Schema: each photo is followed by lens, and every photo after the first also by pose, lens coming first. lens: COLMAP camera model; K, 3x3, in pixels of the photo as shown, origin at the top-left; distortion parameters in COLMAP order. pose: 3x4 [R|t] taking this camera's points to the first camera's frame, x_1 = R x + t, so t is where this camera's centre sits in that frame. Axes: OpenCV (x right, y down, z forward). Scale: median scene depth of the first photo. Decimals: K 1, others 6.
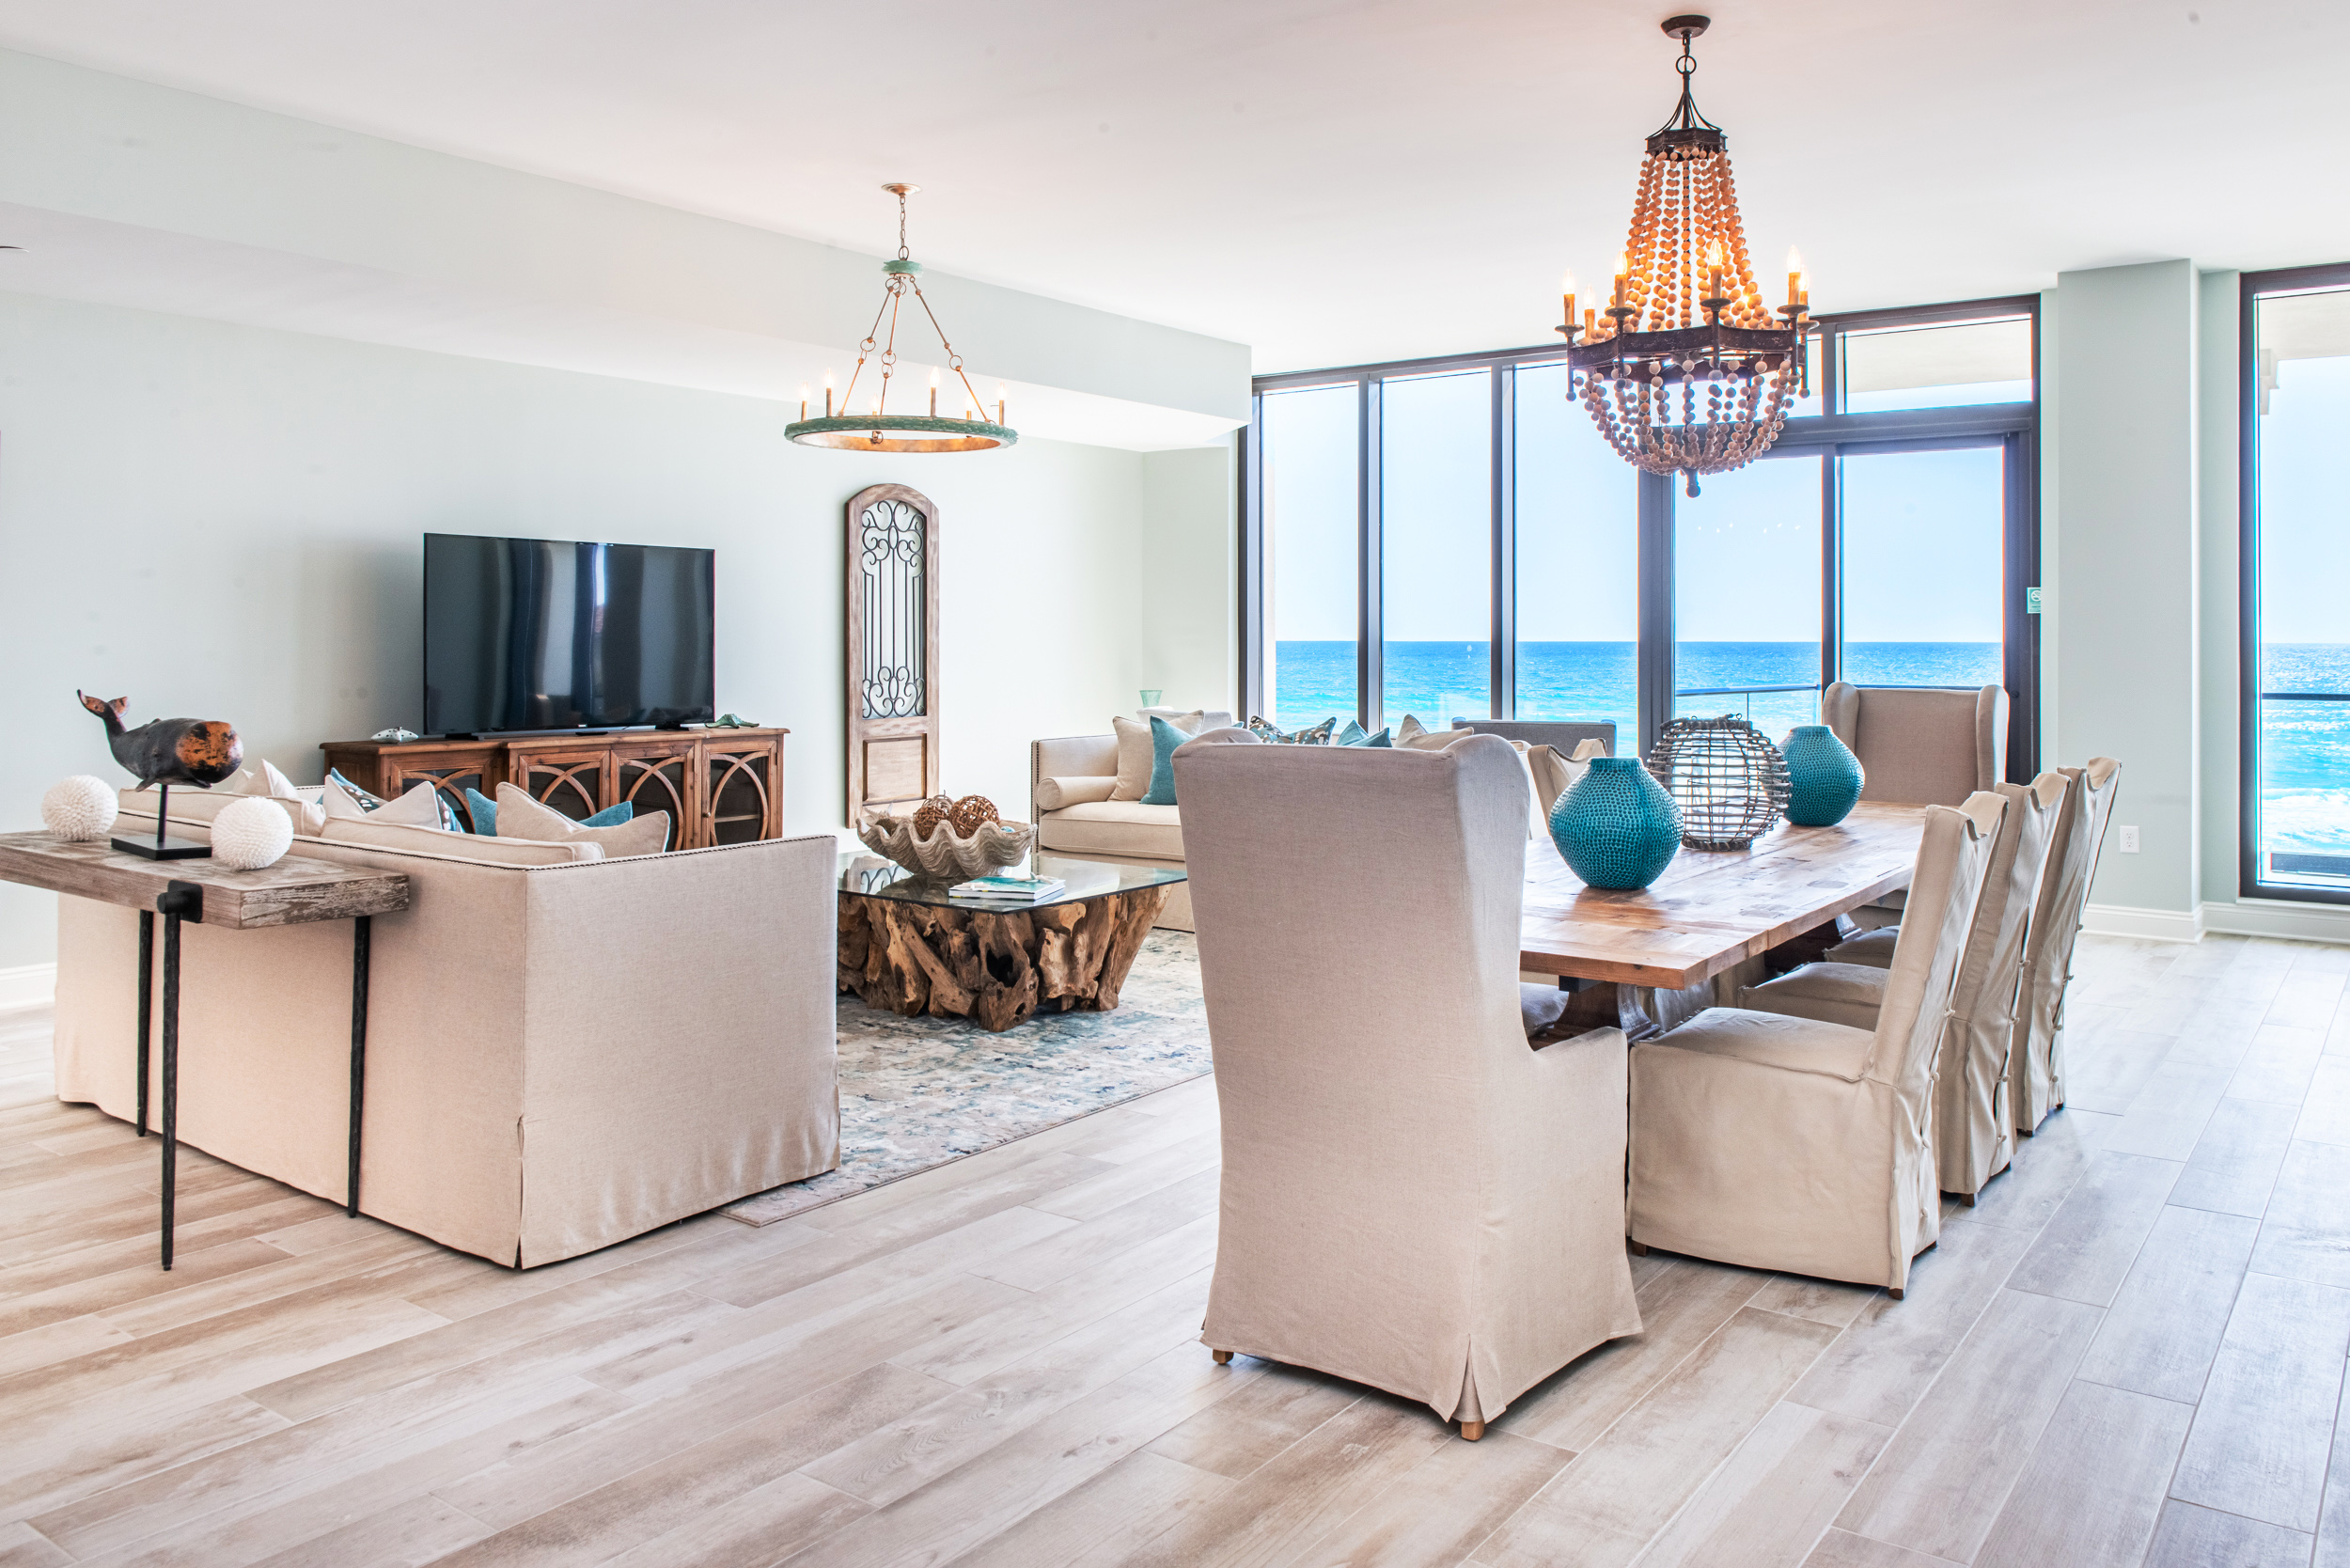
lens RADIAL K [[1783.1, 0, 1175.6], [0, 1783.1, 609.3], [0, 0, 1]] dist [-0.009881, -0.007113]
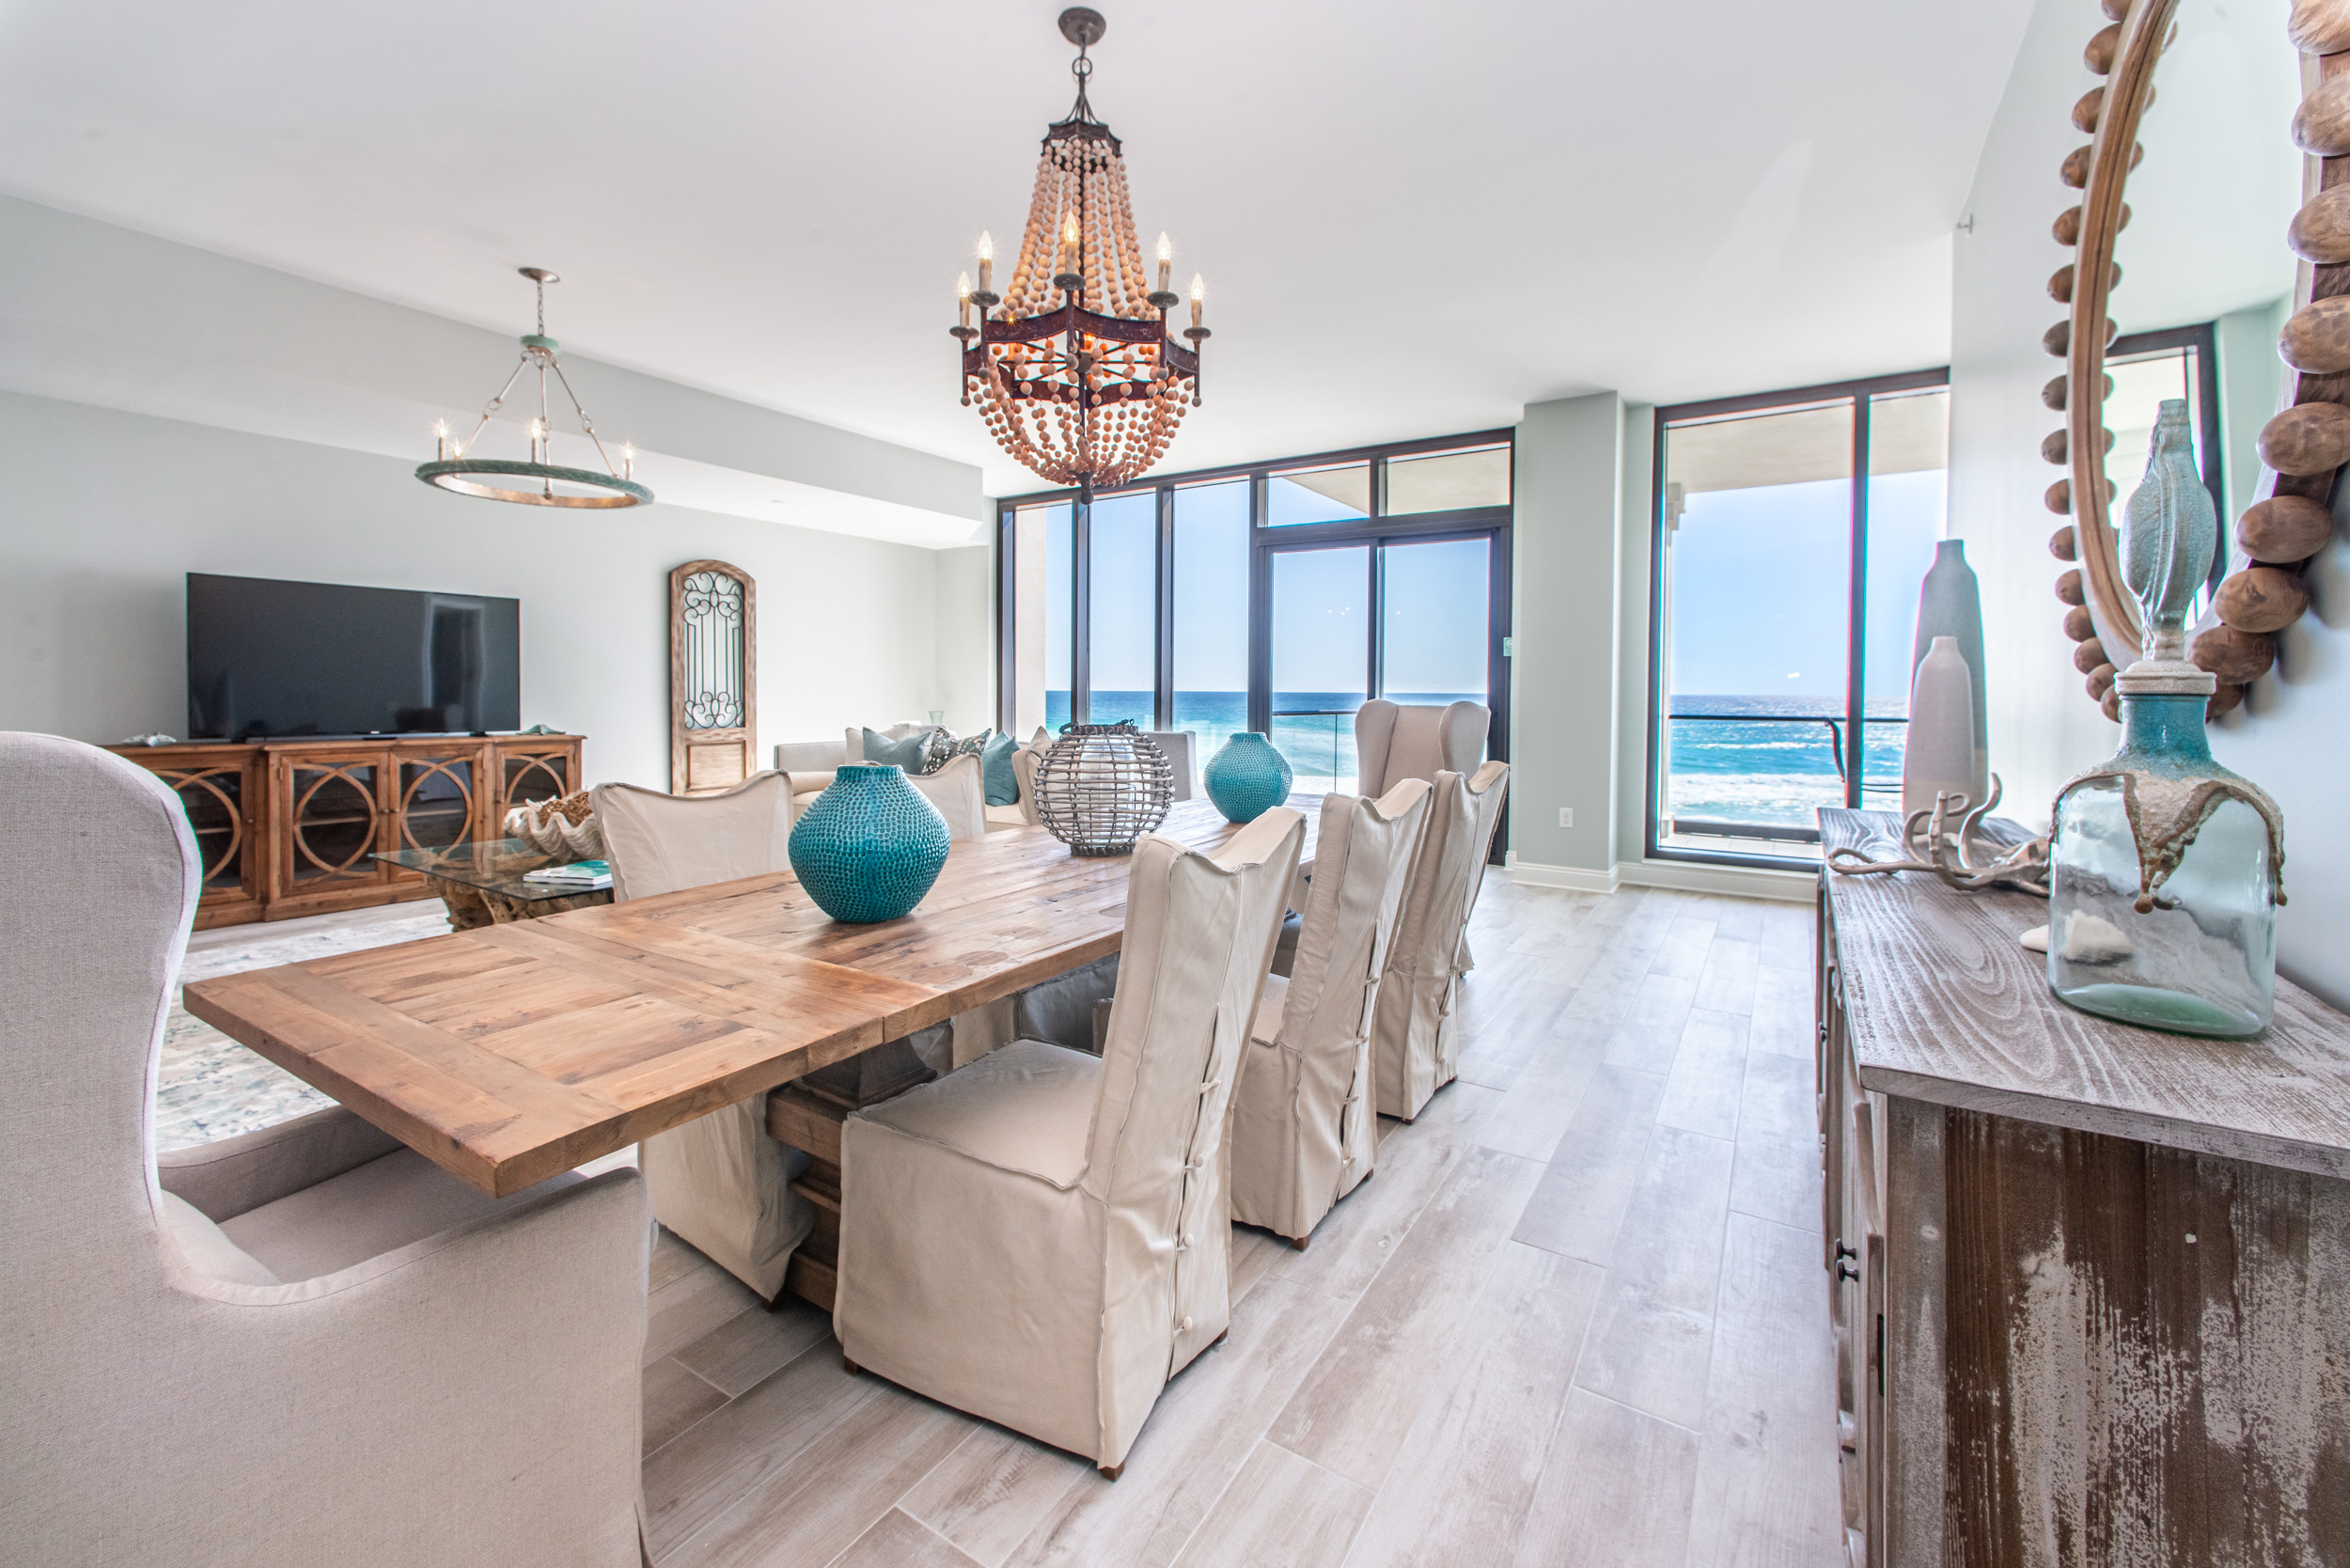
lens RADIAL K [[964.4, 0, 1172.2], [0, 964.4, 703.1], [0, 0, 1]] dist [0.002861, 0.000182]
pose [[0.998228, 0.004392, 0.059340, 0.191574], [-0.006156, 0.999543, 0.029583, 0.020491], [-0.059183, -0.029896, 0.997799, 0.280058]]
